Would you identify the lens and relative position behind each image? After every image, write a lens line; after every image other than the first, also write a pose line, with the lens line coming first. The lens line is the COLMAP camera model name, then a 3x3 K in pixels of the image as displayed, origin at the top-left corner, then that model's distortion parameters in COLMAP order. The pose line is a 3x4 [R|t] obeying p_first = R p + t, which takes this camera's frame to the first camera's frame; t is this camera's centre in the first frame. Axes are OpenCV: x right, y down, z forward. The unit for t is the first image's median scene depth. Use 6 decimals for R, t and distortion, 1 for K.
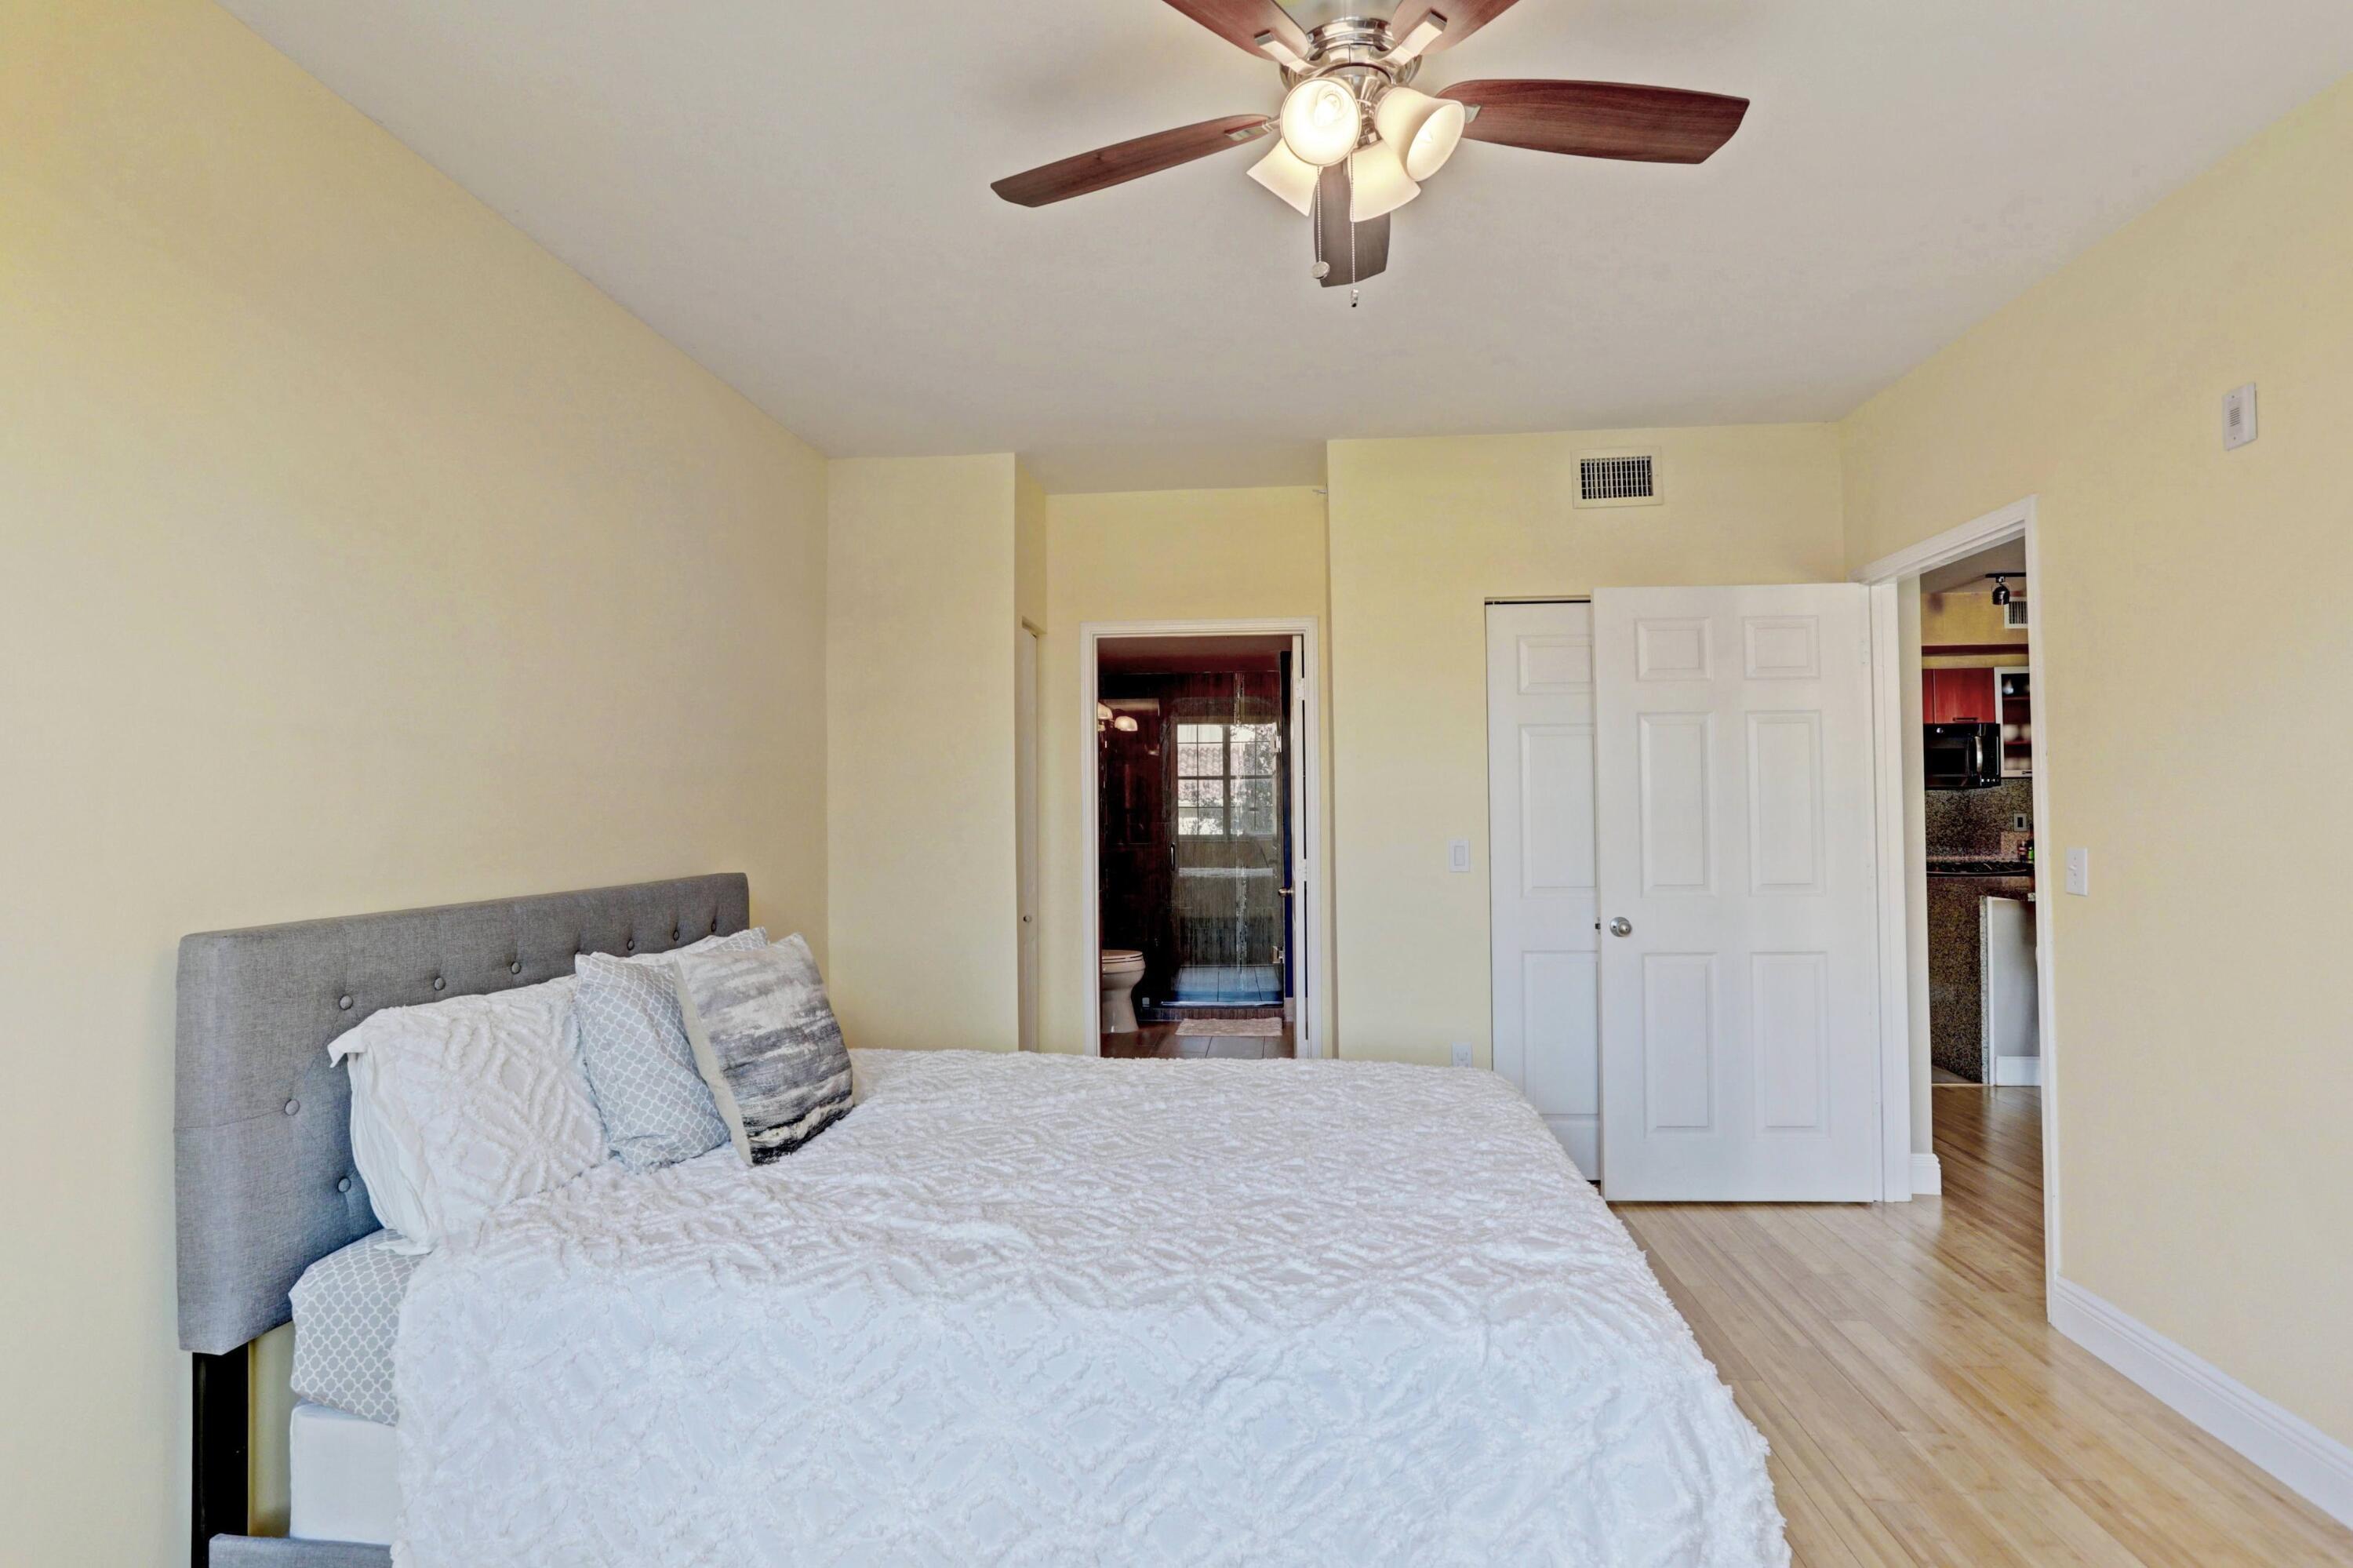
lens RADIAL K [[1147.0, 0, 1177.0], [0, 1147.0, 780.8], [0, 0, 1]] dist [-0.050729, 0.031060]
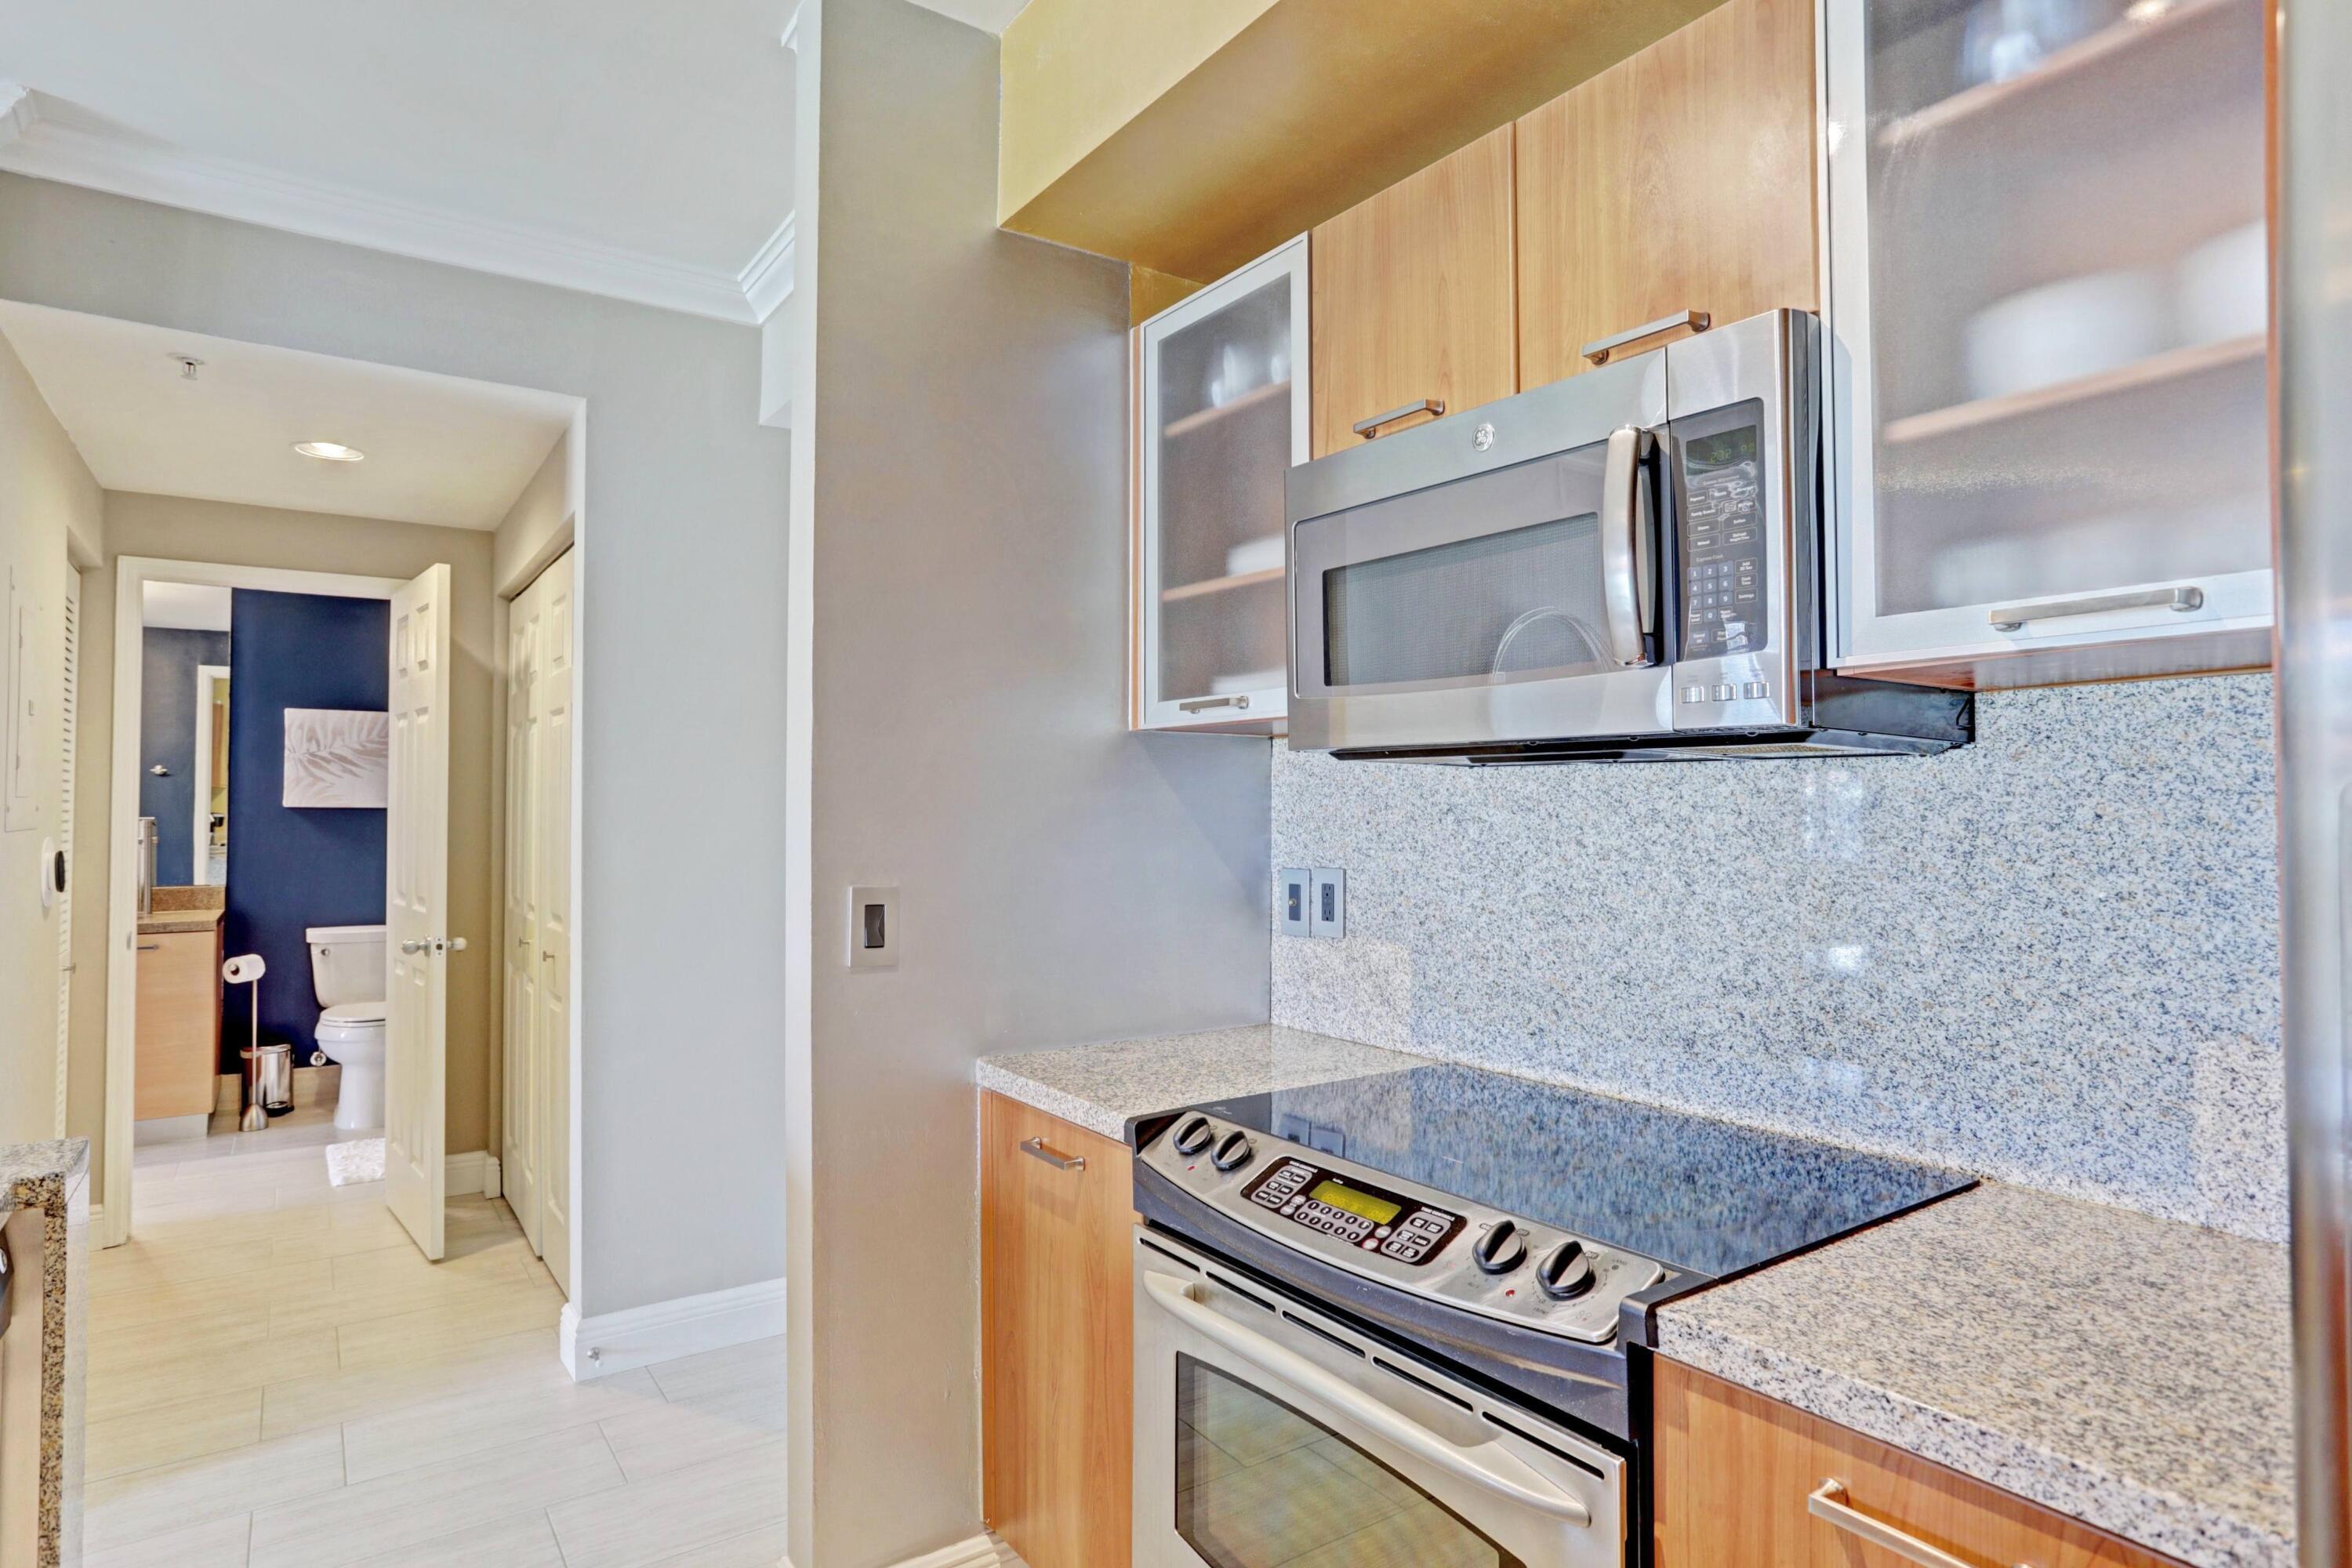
lens RADIAL K [[1282.8, 0, 1180.5], [0, 1282.8, 780.2], [0, 0, 1]] dist [-0.023414, 0.012083]
pose [[0.653519, -0.006094, -0.756885, 0.803765], [0.011891, 0.999927, 0.002216, 0.010309], [0.756816, -0.010448, 0.653544, 0.825868]]
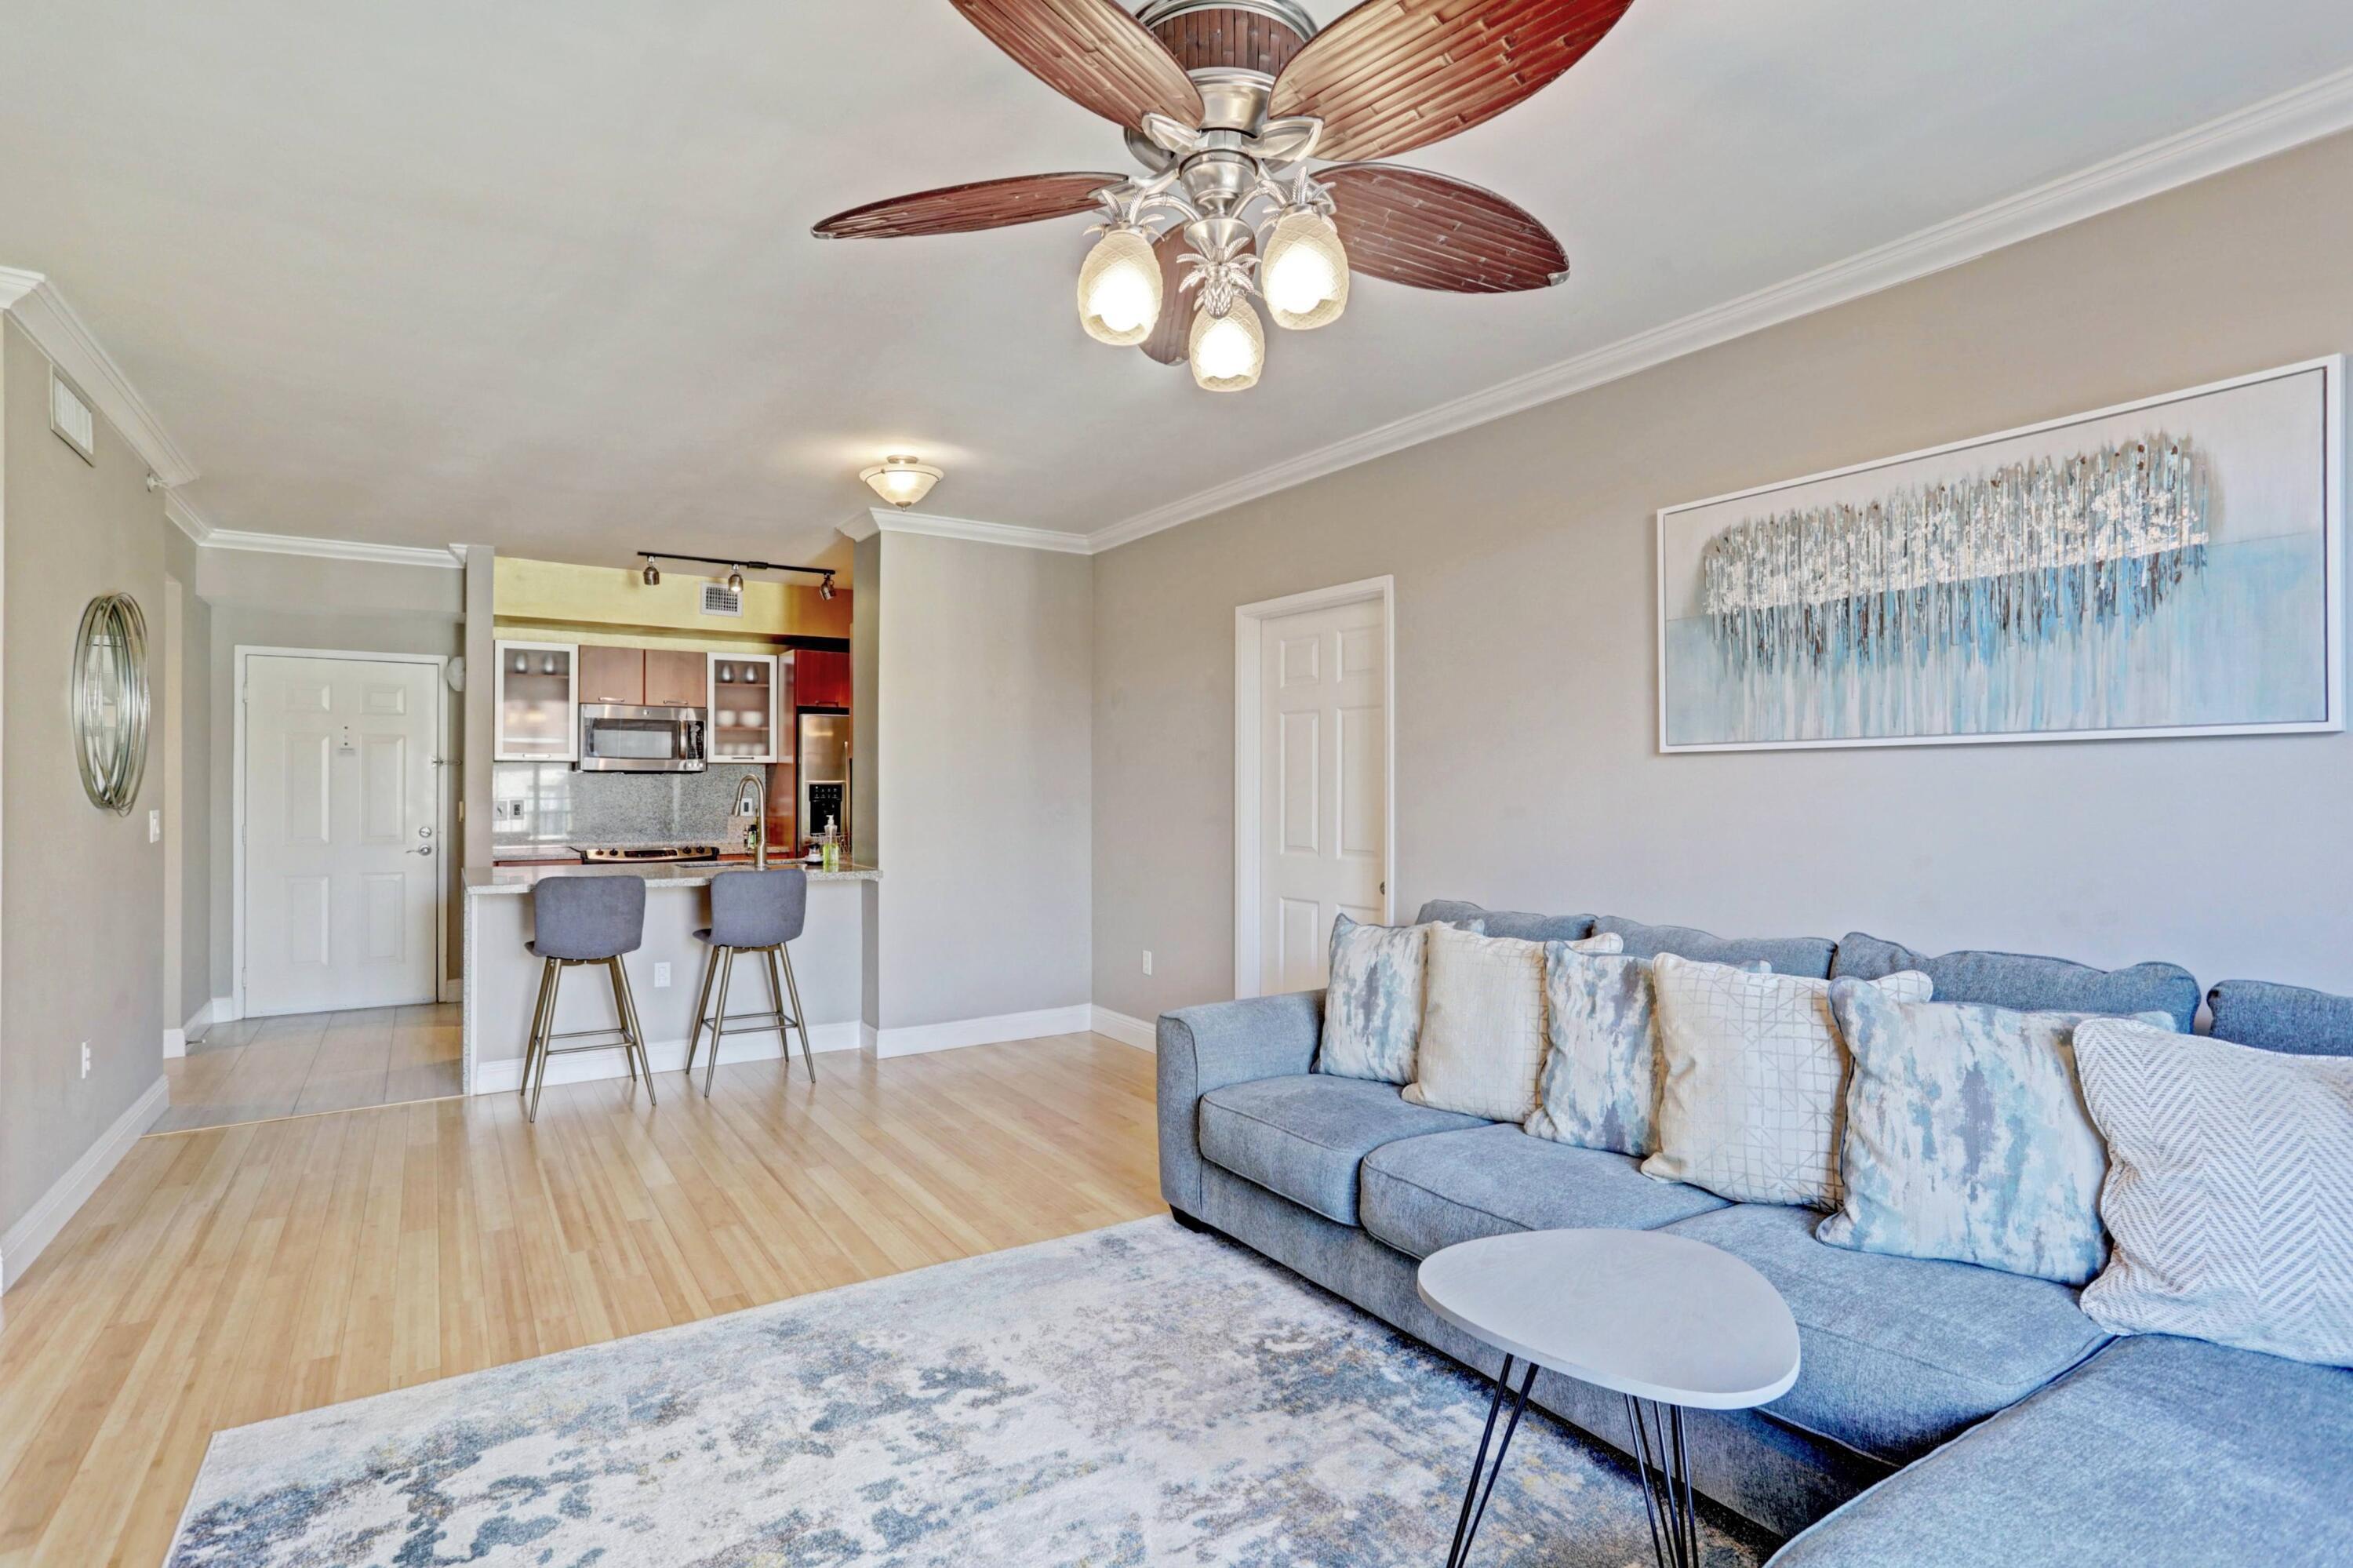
lens RADIAL K [[1147.0, 0, 1179.3], [0, 1147.0, 790.5], [0, 0, 1]] dist [-0.050729, 0.031060]
pose [[0.777547, 0.007613, 0.628779, 0.420369], [-0.023989, 0.999558, 0.017563, -0.005947], [-0.628367, -0.028740, 0.777386, -0.051075]]
